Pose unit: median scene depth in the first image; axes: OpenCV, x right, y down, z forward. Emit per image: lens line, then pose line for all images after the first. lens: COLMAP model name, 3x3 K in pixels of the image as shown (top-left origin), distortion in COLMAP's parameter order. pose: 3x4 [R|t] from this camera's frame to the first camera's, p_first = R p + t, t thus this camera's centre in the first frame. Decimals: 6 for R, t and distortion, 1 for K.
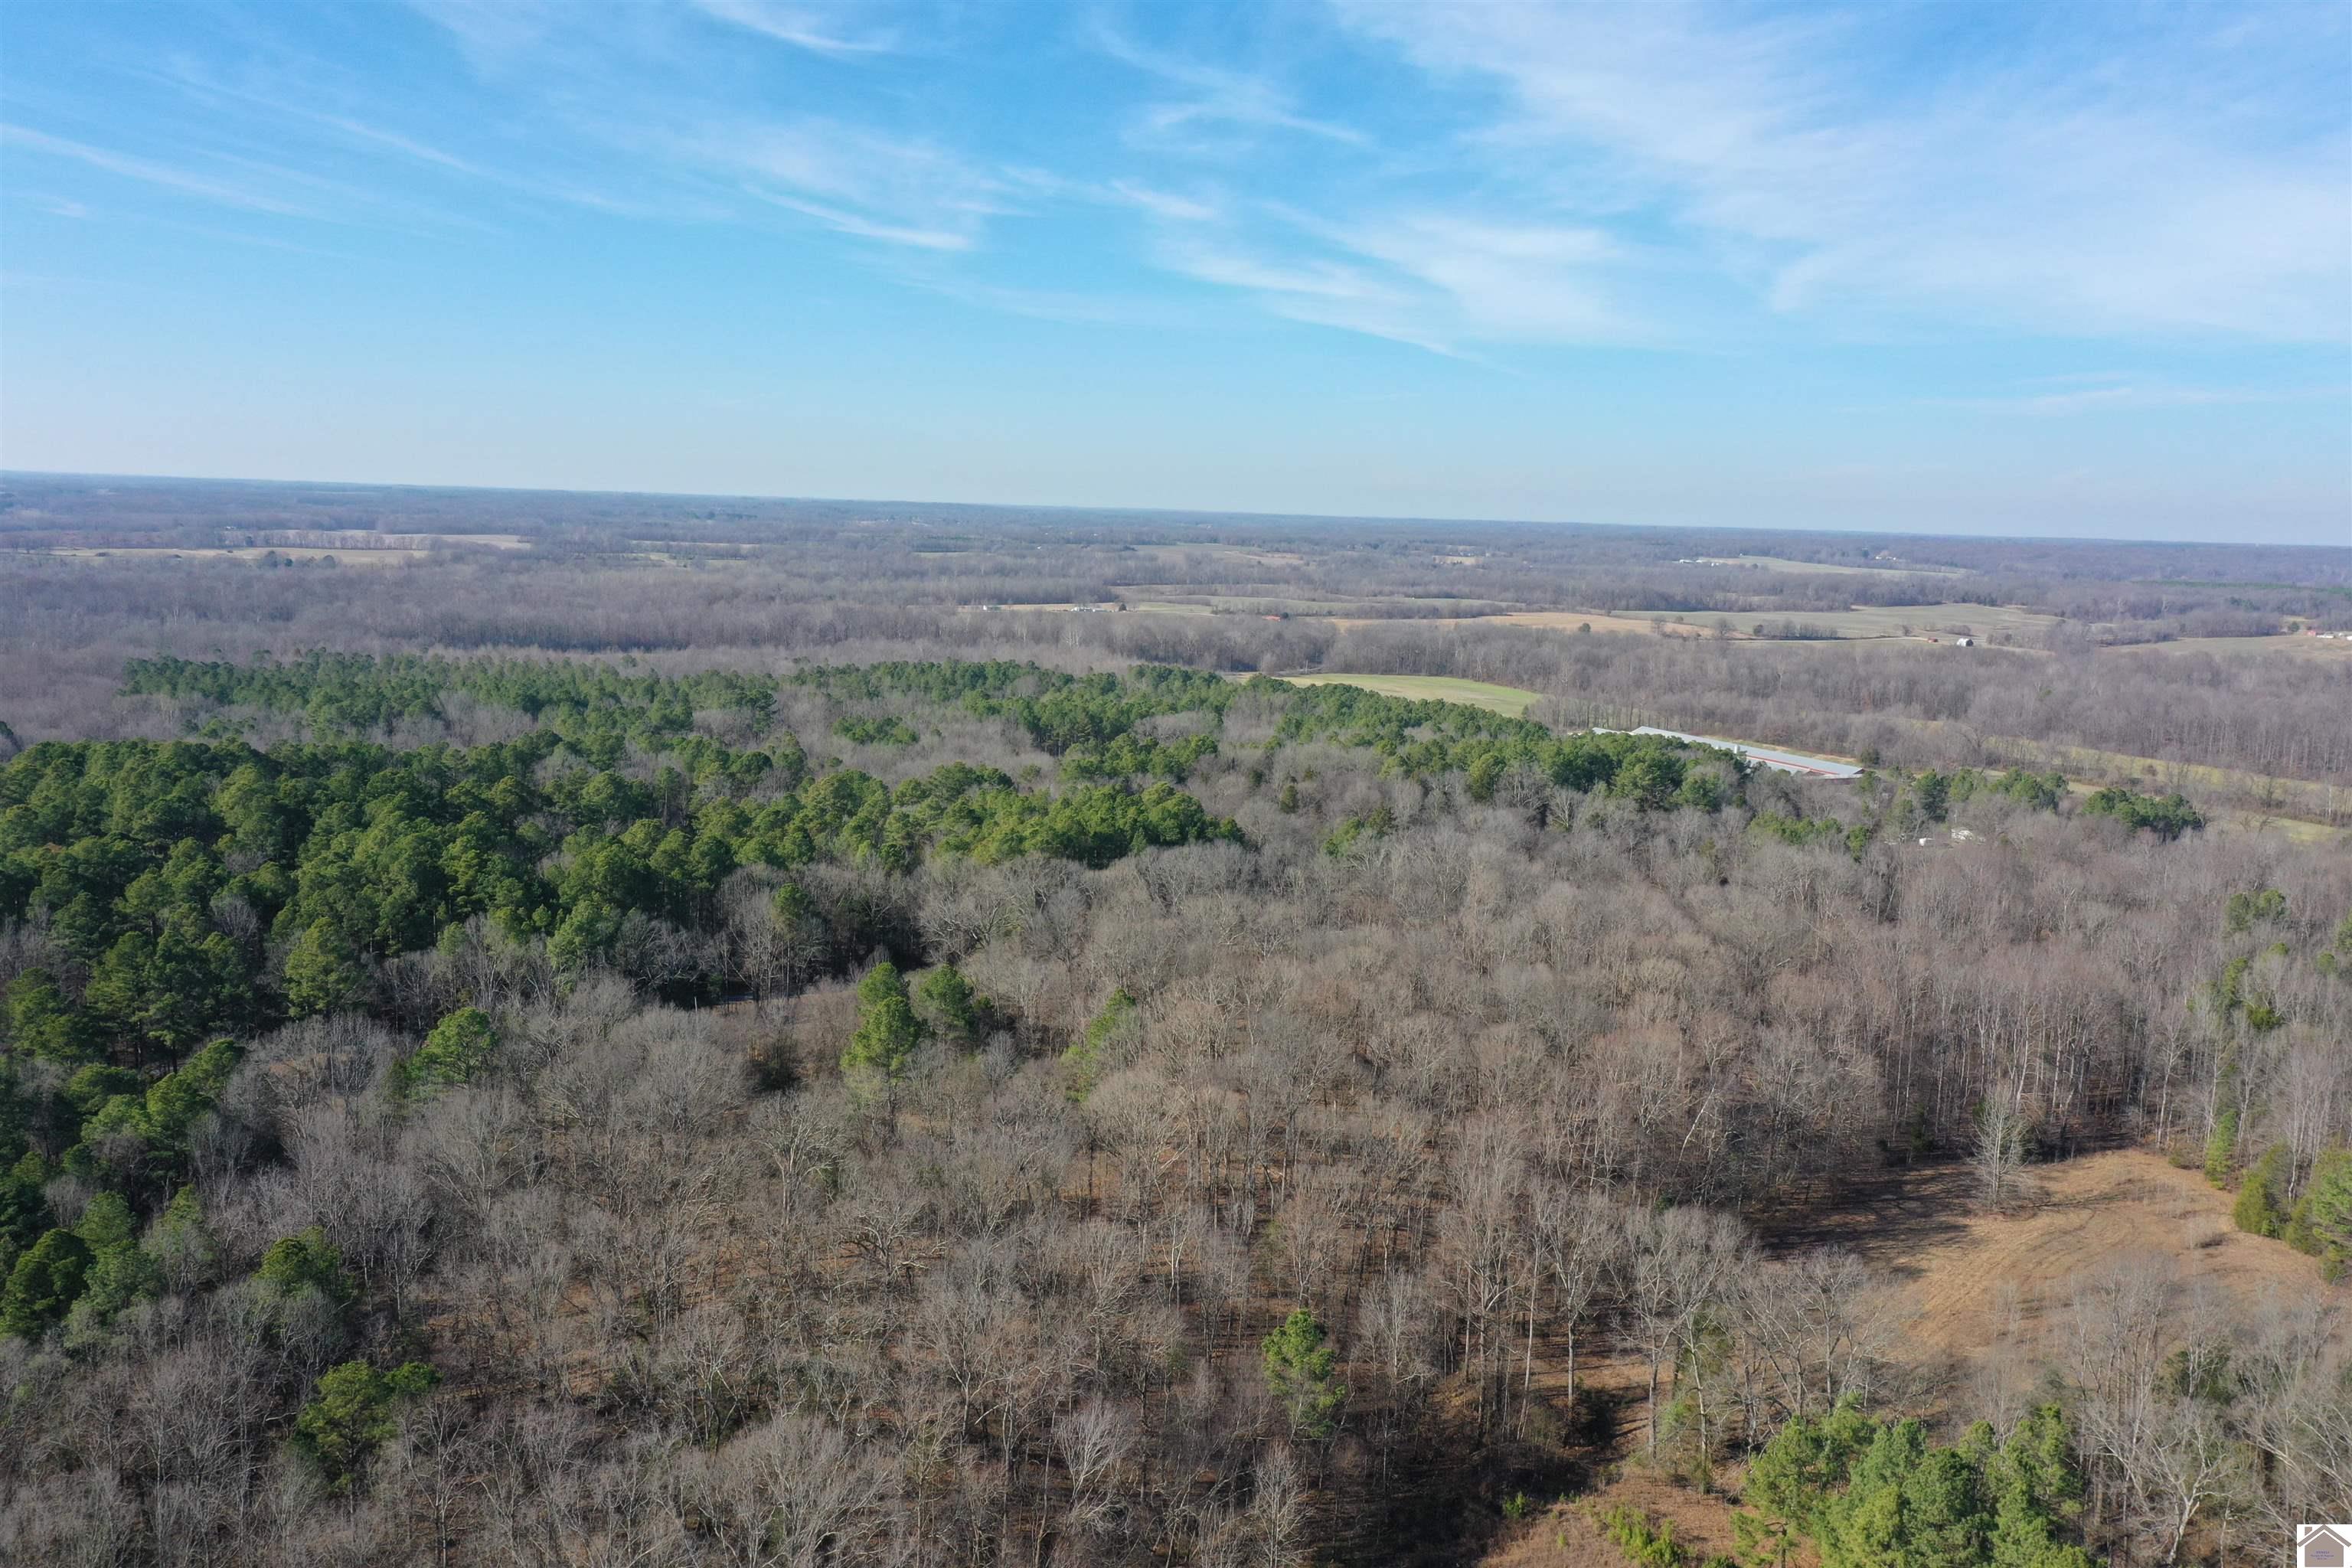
lens RADIAL K [[1872.8, 0, 1172.2], [0, 1872.8, 805.0], [0, 0, 1]] dist [0.019502, 0.001085]
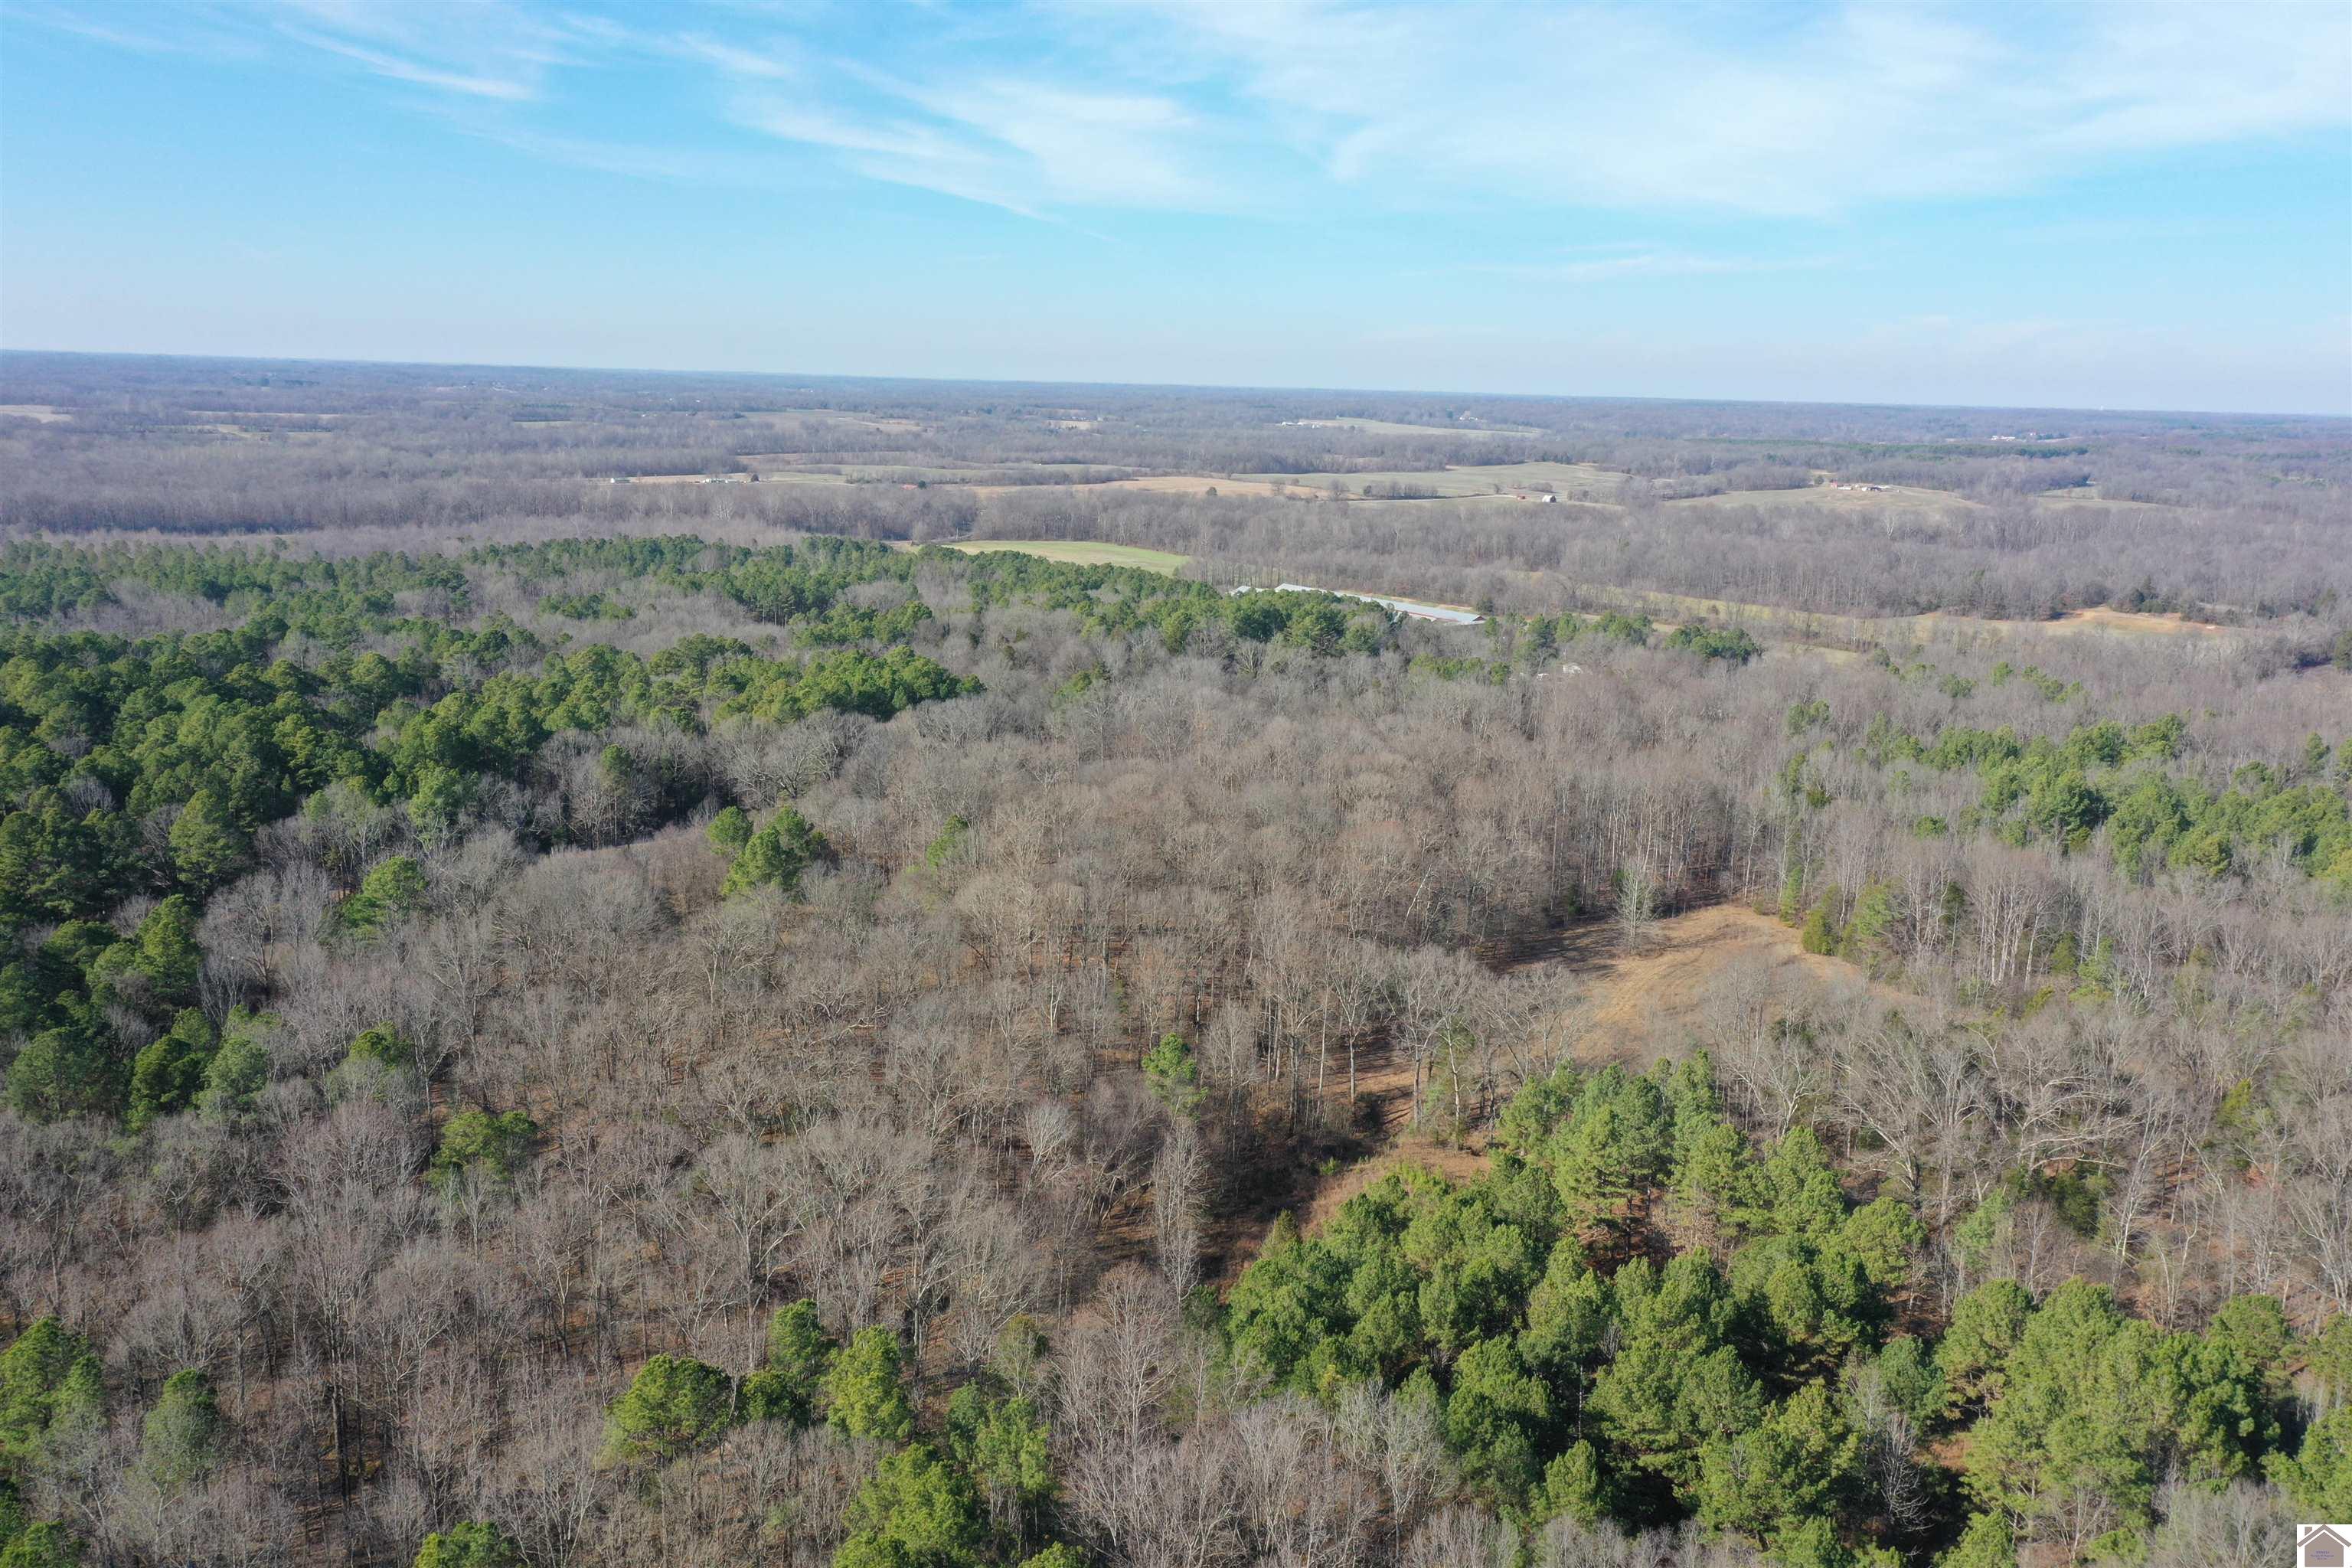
lens RADIAL K [[1872.8, 0, 1174.7], [0, 1872.8, 792.5], [0, 0, 1]] dist [0.019502, 0.001085]
pose [[0.977949, -0.050037, 0.202759, -0.073273], [0.036869, 0.996990, 0.068209, 0.004508], [-0.205562, -0.059229, 0.976850, -0.106855]]
